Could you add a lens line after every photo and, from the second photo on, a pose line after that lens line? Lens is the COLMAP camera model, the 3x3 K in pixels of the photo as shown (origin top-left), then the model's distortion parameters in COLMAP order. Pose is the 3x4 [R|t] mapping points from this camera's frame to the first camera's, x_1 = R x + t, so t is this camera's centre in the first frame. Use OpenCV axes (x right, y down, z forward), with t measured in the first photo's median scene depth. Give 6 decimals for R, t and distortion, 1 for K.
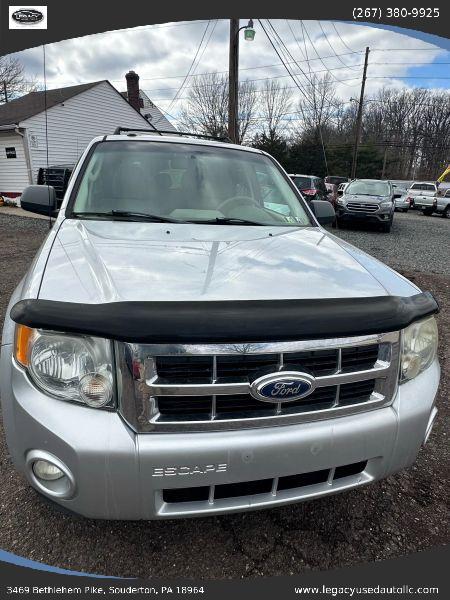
lens RADIAL K [[369.8, 0, 256.4], [0, 369.8, 278.7], [0, 0, 1]] dist [-0.019718, 0.000143]
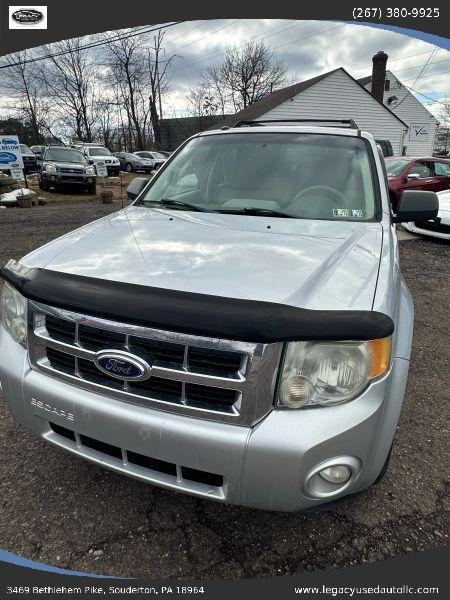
lens RADIAL K [[389.2, 0, 249.7], [0, 389.2, 300.2], [0, 0, 1]] dist [-0.013526, 0.001051]
pose [[0.810101, 0.153401, -0.565866, 0.822863], [-0.121604, 0.988138, 0.093786, -0.032862], [0.573541, -0.007165, 0.819146, 0.256409]]
